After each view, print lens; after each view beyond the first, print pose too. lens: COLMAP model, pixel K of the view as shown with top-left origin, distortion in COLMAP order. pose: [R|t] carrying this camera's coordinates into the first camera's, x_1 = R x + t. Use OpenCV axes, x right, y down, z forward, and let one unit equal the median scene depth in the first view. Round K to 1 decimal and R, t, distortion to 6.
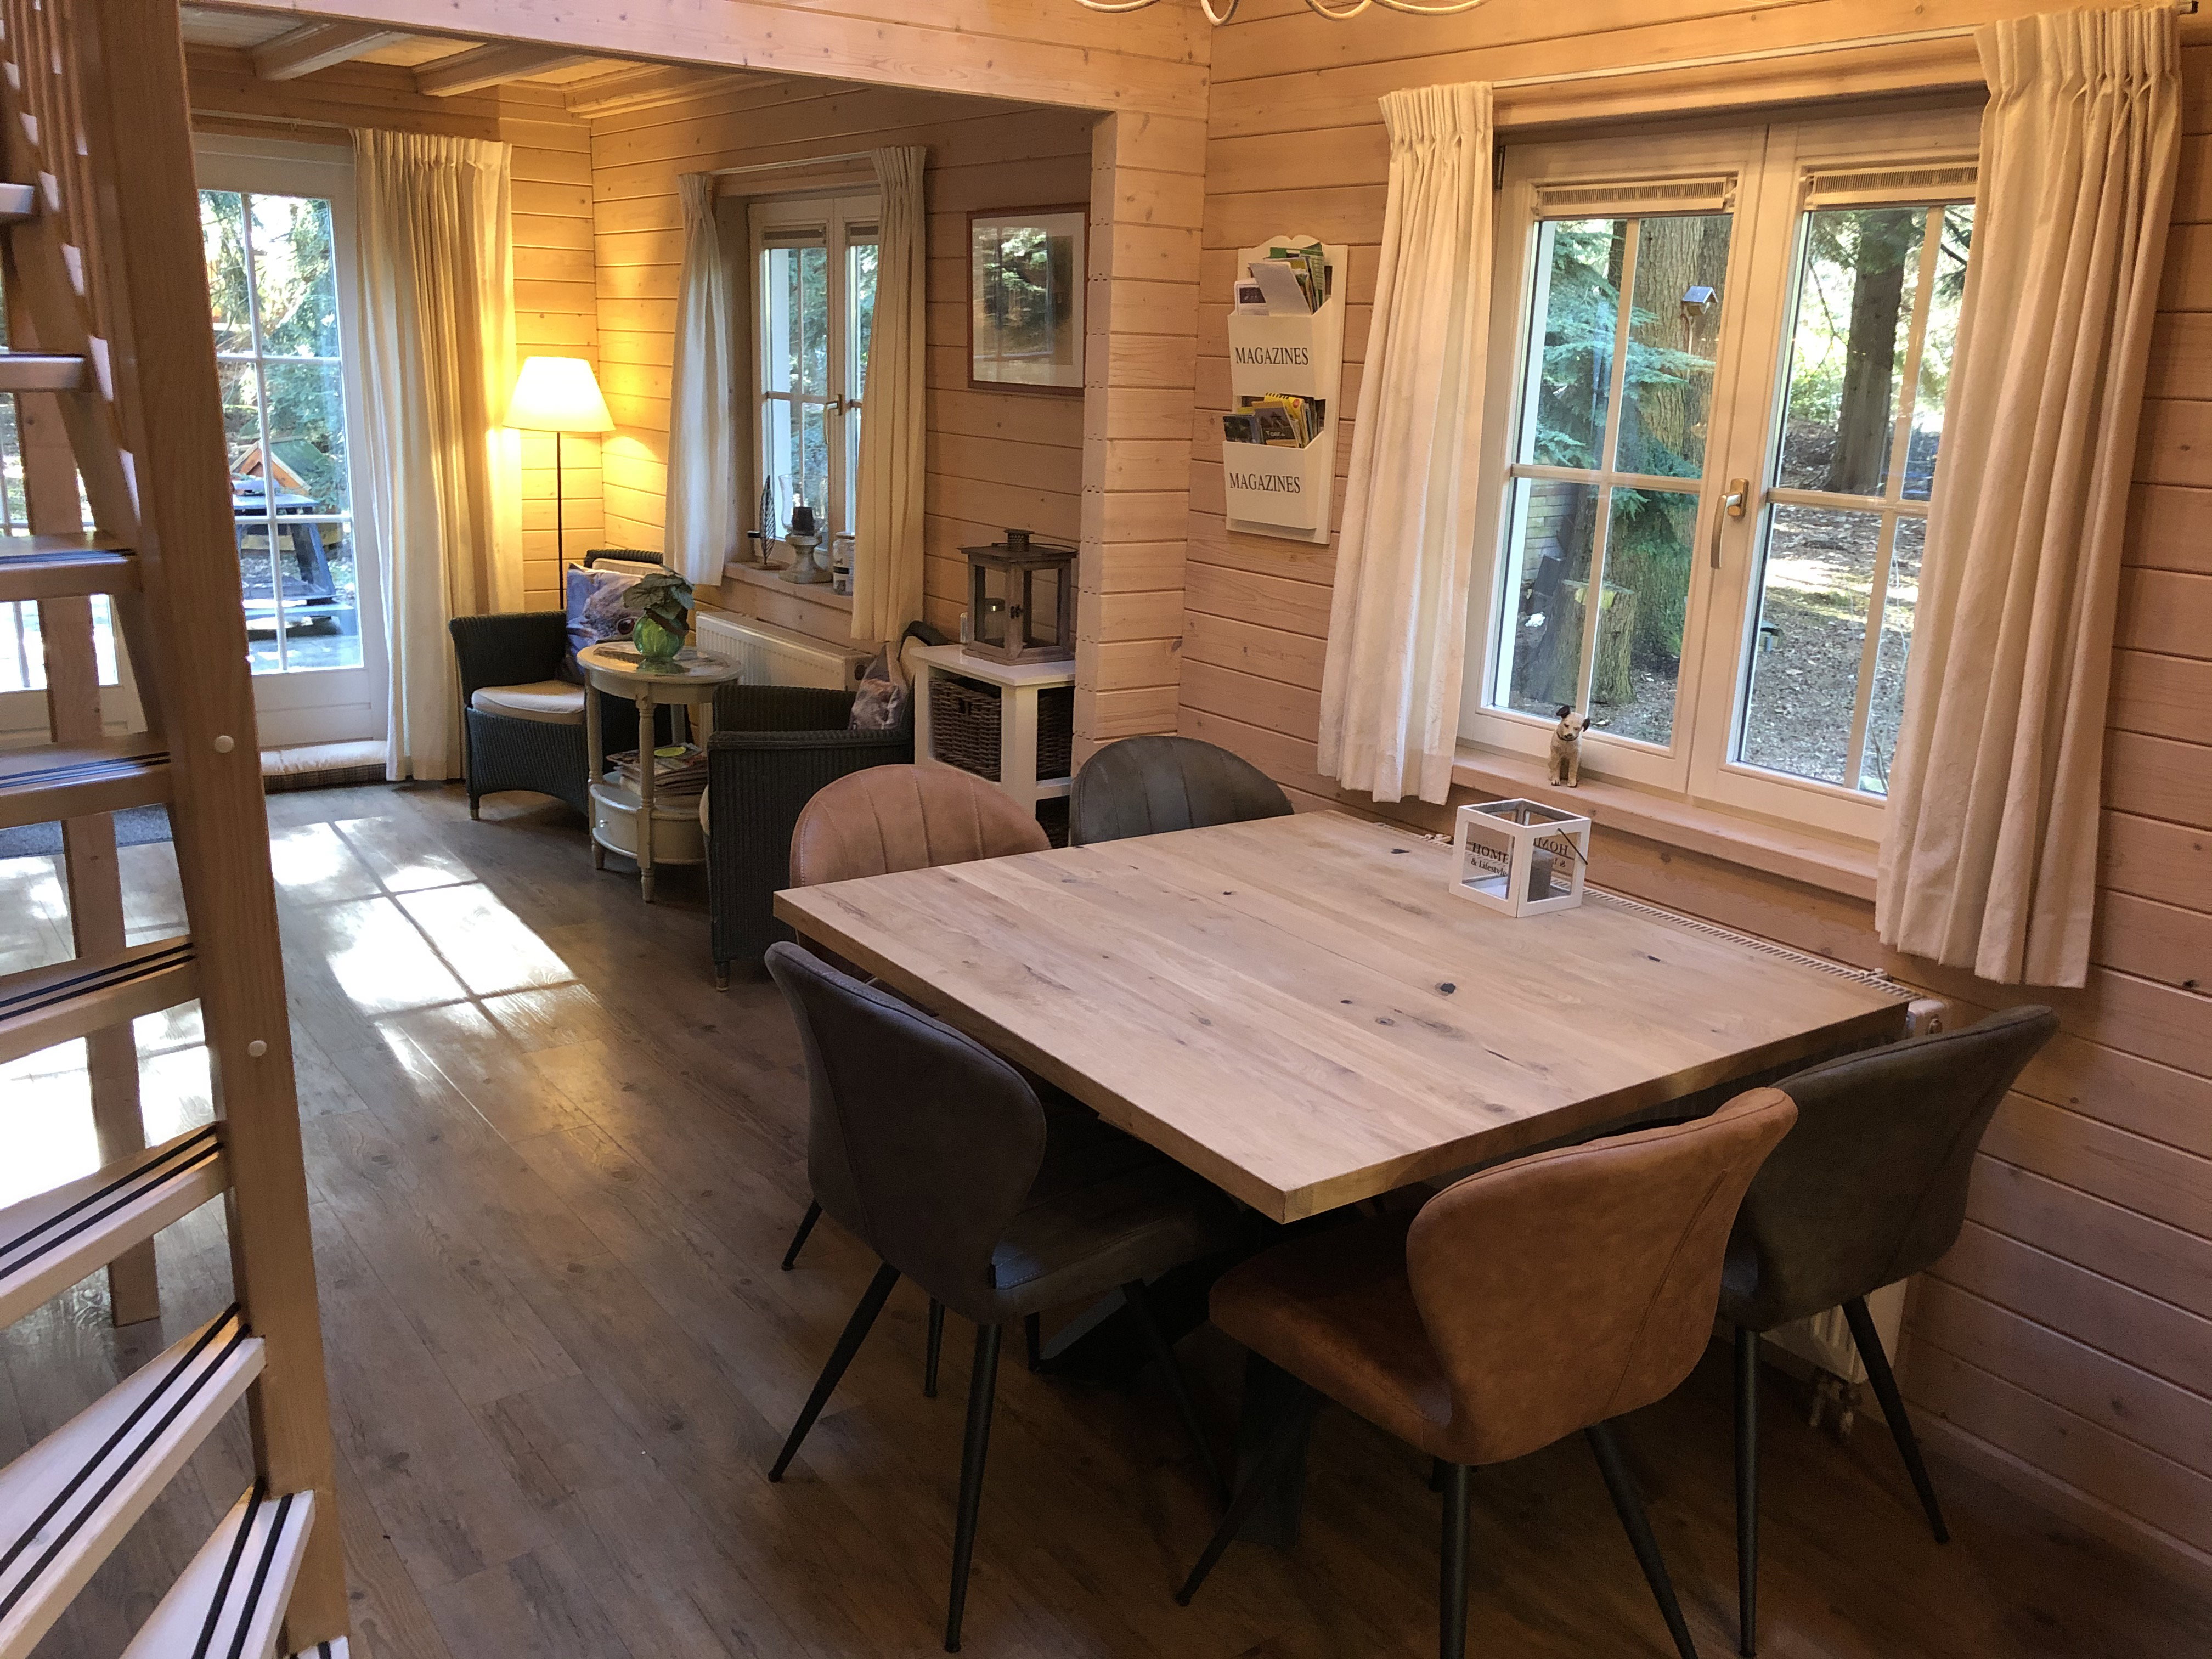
lens RADIAL K [[1836.8, 0, 1106.0], [0, 1836.8, 829.5], [0, 0, 1]] dist [0.020674, -0.001745]
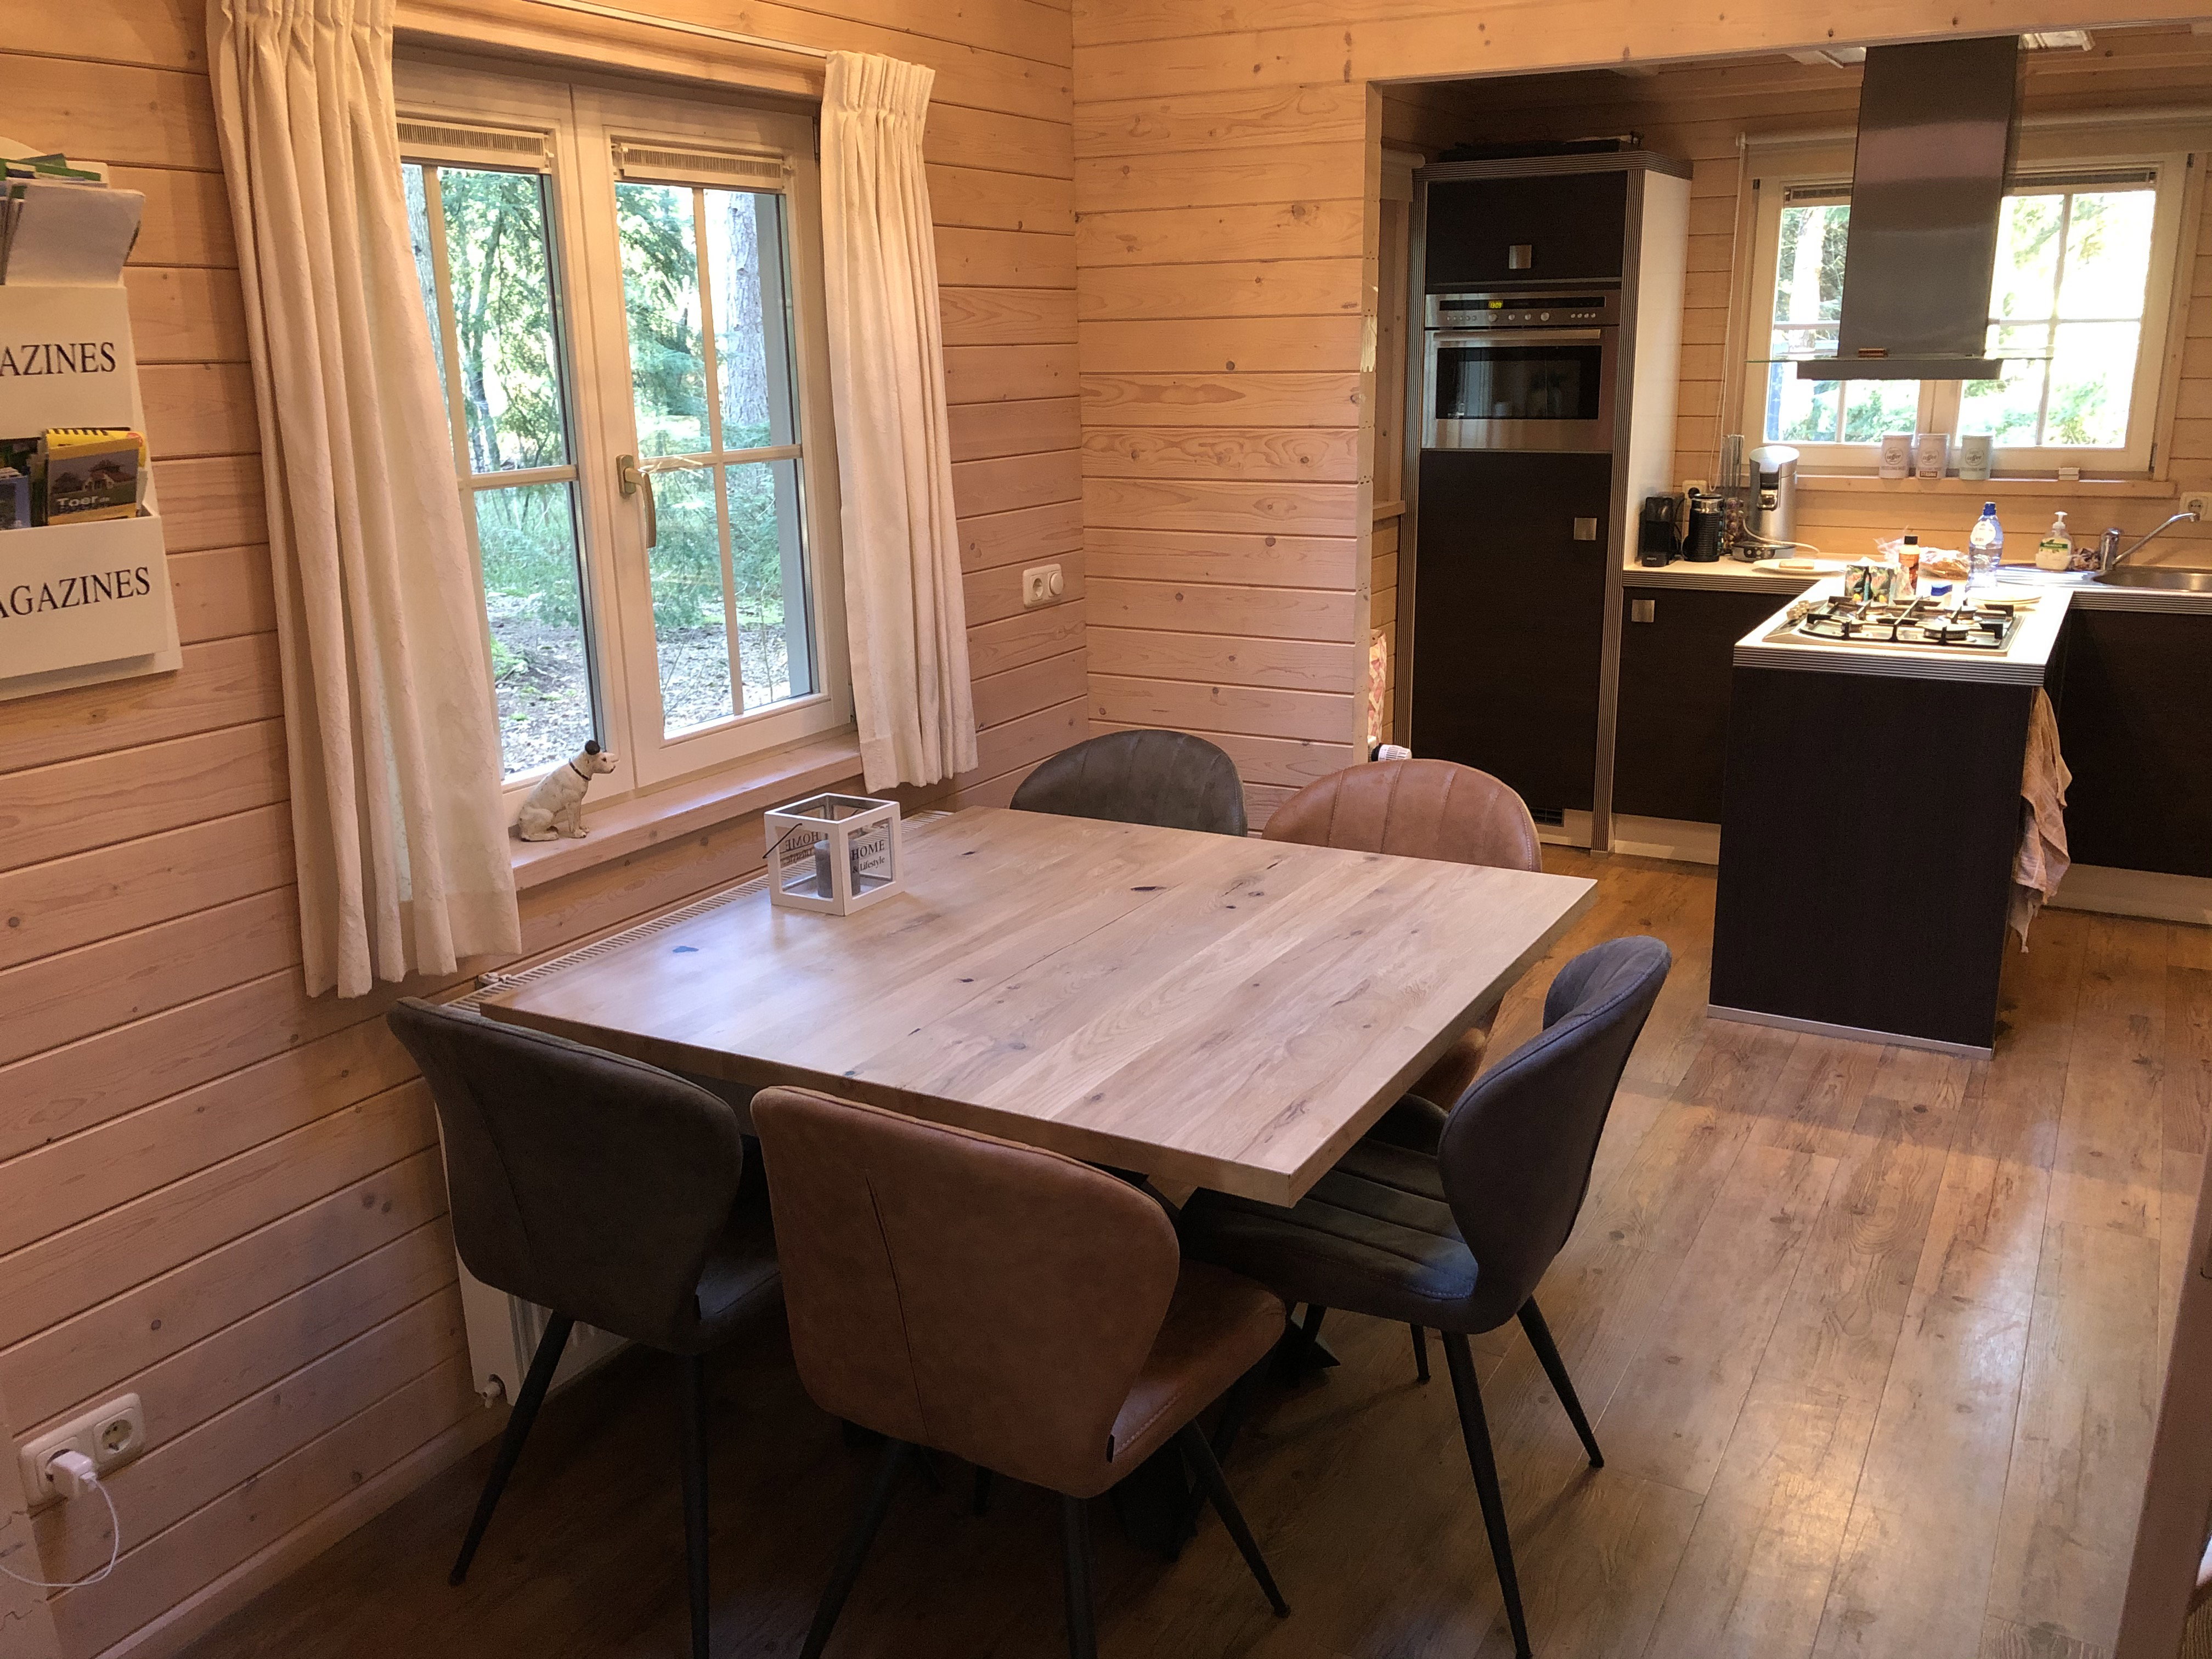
lens RADIAL K [[1836.8, 0, 1106.0], [0, 1836.8, 829.5], [0, 0, 1]] dist [0.020674, -0.001745]
pose [[-0.423013, -0.263974, 0.866820, -0.697647], [0.234959, 0.891951, 0.386288, -0.350182], [-0.875131, 0.367072, -0.315284, 1.228346]]
